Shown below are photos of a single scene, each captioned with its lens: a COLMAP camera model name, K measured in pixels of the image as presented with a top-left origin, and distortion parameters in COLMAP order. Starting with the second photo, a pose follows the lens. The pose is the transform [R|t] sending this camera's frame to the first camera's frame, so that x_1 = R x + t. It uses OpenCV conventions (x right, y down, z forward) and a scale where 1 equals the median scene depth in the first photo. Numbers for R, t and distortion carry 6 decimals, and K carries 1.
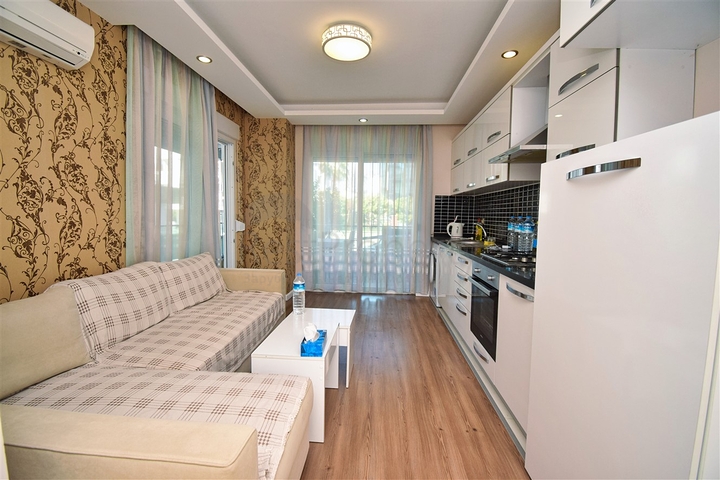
lens RADIAL K [[315.7, 0, 359.5], [0, 315.7, 238.1], [0, 0, 1]] dist [0.015375, -0.022764]
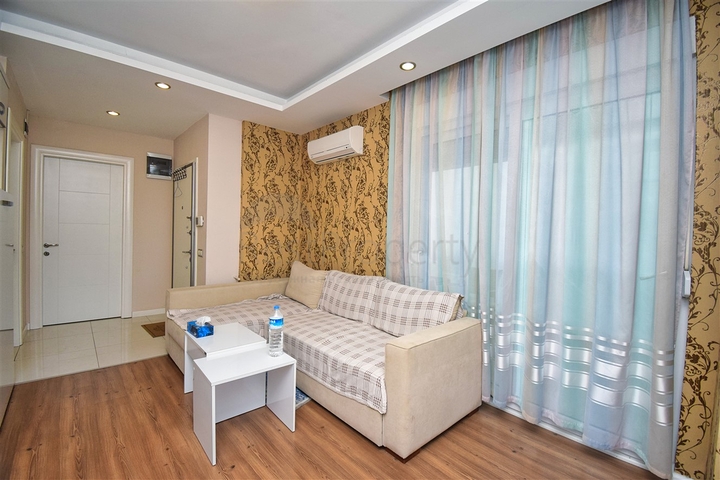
lens RADIAL K [[315.7, 0, 359.5], [0, 315.7, 238.1], [0, 0, 1]] dist [0.015375, -0.022764]
pose [[-0.693878, -0.017334, -0.719884, 0.285988], [-0.090652, 0.993860, 0.063447, -0.153904], [0.714363, 0.109283, -0.691189, 1.889369]]
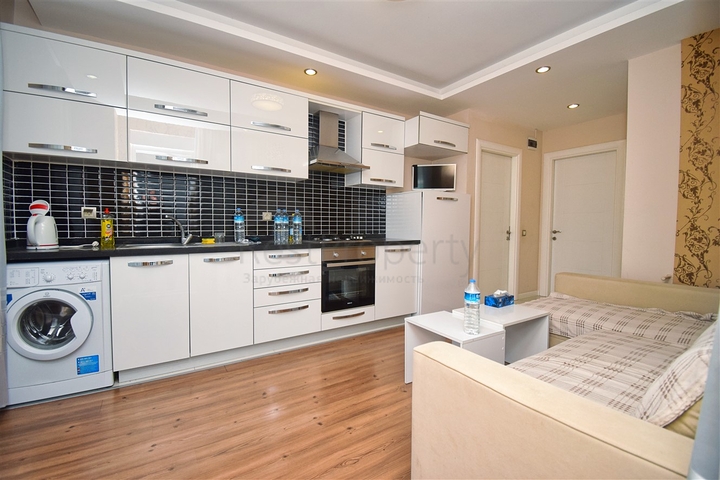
lens RADIAL K [[315.7, 0, 359.5], [0, 315.7, 238.1], [0, 0, 1]] dist [0.015375, -0.022764]
pose [[-0.603165, -0.051771, 0.795934, -0.686480], [0.046276, 0.993939, 0.099719, -0.083377], [-0.796273, 0.096980, -0.597114, 1.831413]]
